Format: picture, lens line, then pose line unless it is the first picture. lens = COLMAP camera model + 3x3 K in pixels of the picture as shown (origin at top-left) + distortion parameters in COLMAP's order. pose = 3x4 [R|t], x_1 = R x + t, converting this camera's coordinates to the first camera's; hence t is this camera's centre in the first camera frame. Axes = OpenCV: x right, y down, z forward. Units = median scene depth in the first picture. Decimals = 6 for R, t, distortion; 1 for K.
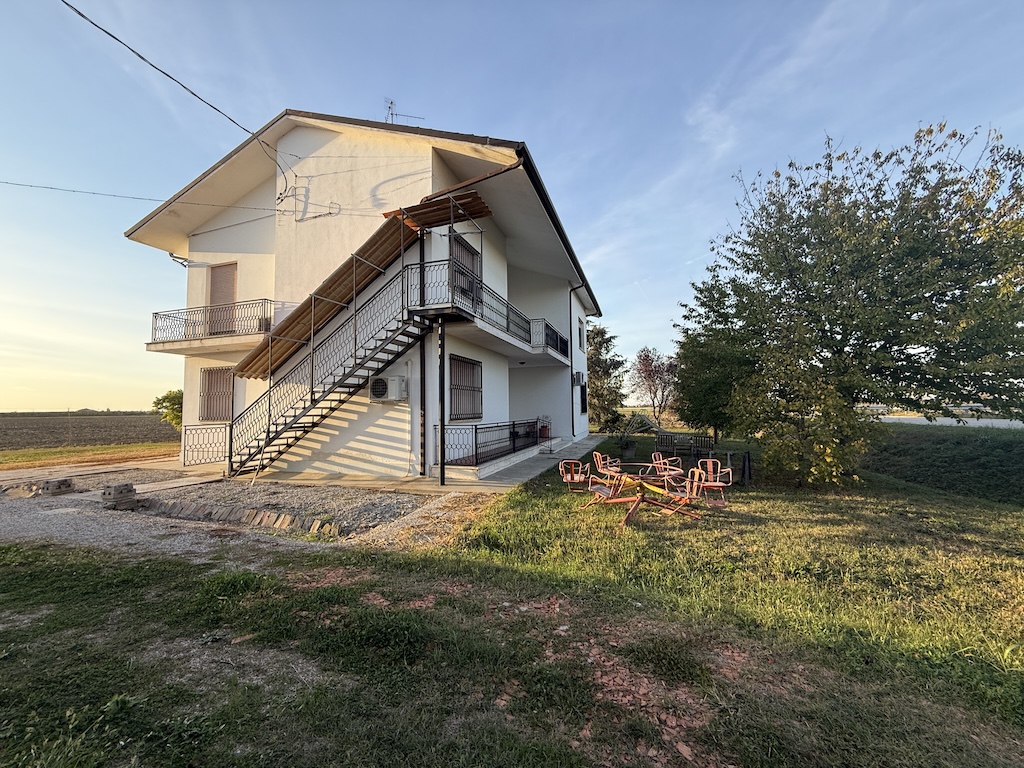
lens RADIAL K [[424.4, 0, 512.1], [0, 424.4, 380.5], [0, 0, 1]] dist [-0.002899, -0.000256]
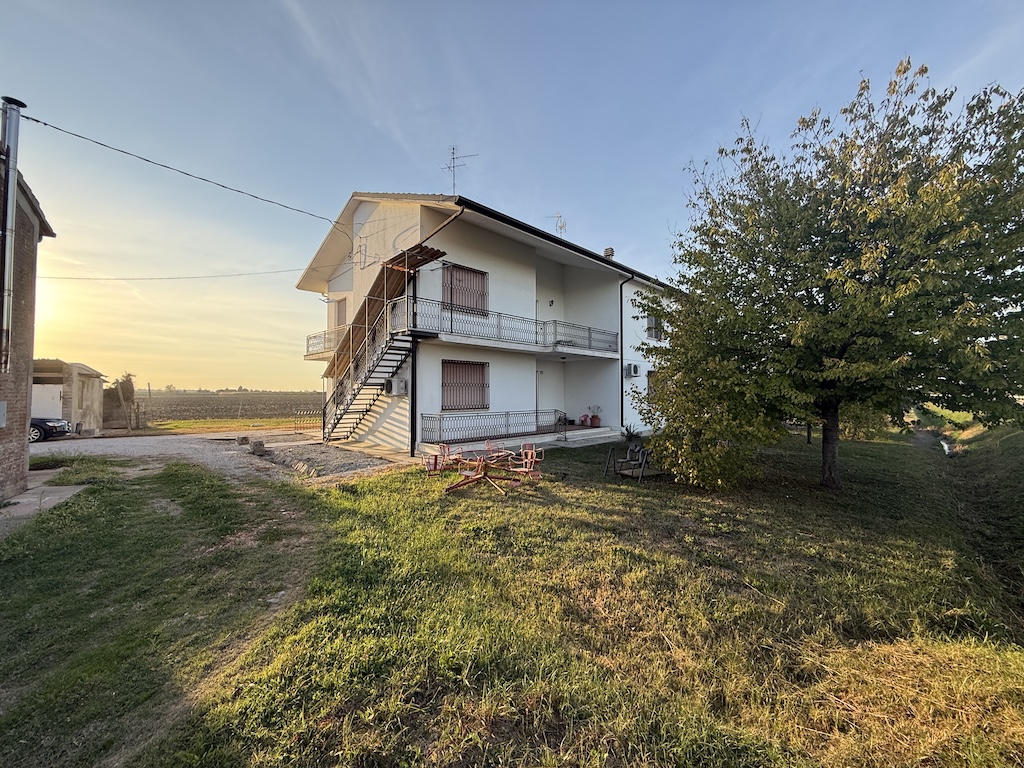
lens RADIAL K [[427.1, 0, 504.8], [0, 427.1, 383.9], [0, 0, 1]] dist [-0.004058, 0.000565]
pose [[0.886806, 0.001046, -0.462141, 0.667478], [0.022336, 0.998732, 0.045121, -0.045573], [0.461602, -0.050336, 0.885658, -0.090072]]
